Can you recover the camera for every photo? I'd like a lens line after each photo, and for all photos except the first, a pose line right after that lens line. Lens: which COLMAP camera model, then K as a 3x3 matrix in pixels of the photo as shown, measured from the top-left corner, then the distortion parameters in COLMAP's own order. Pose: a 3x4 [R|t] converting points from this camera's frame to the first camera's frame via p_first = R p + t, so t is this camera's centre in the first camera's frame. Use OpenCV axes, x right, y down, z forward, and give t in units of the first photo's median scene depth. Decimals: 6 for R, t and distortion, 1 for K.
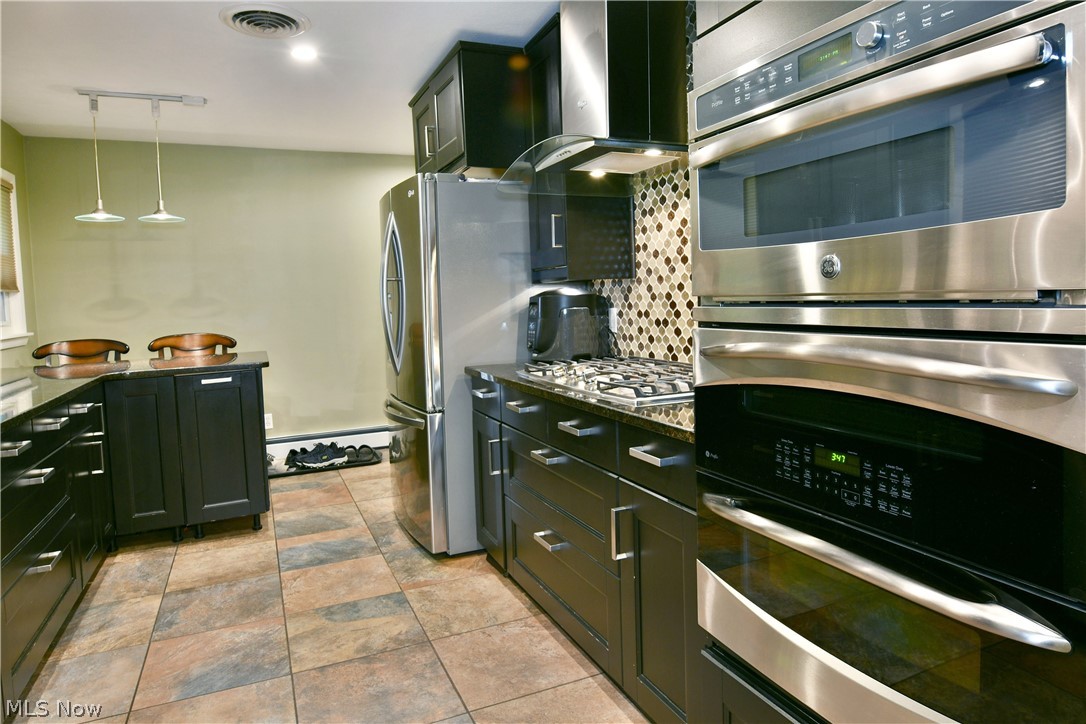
lens RADIAL K [[661.9, 0, 539.2], [0, 661.9, 362.3], [0, 0, 1]] dist [-0.013302, -0.004051]
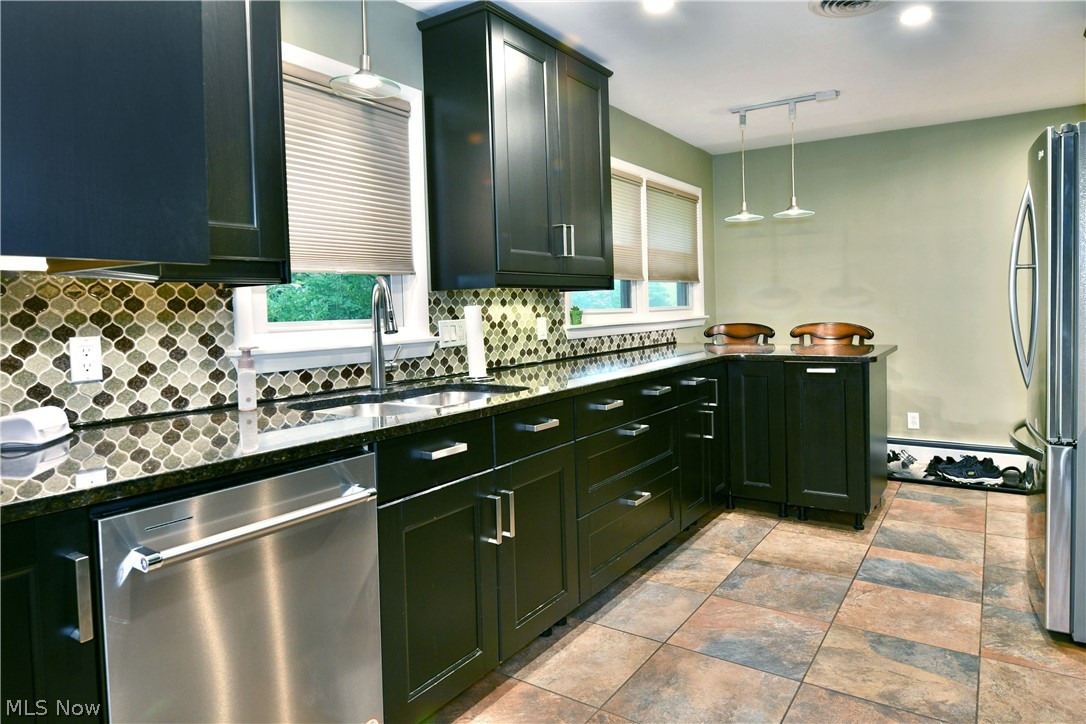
lens RADIAL K [[659.2, 0, 546.8], [0, 659.2, 348.8], [0, 0, 1]] dist [-0.016561, -0.001746]
pose [[0.538091, 0.080757, -0.839009, 0.126219], [-0.082000, 0.995693, 0.043249, -0.014402], [0.838888, 0.045527, 0.542396, 0.100437]]
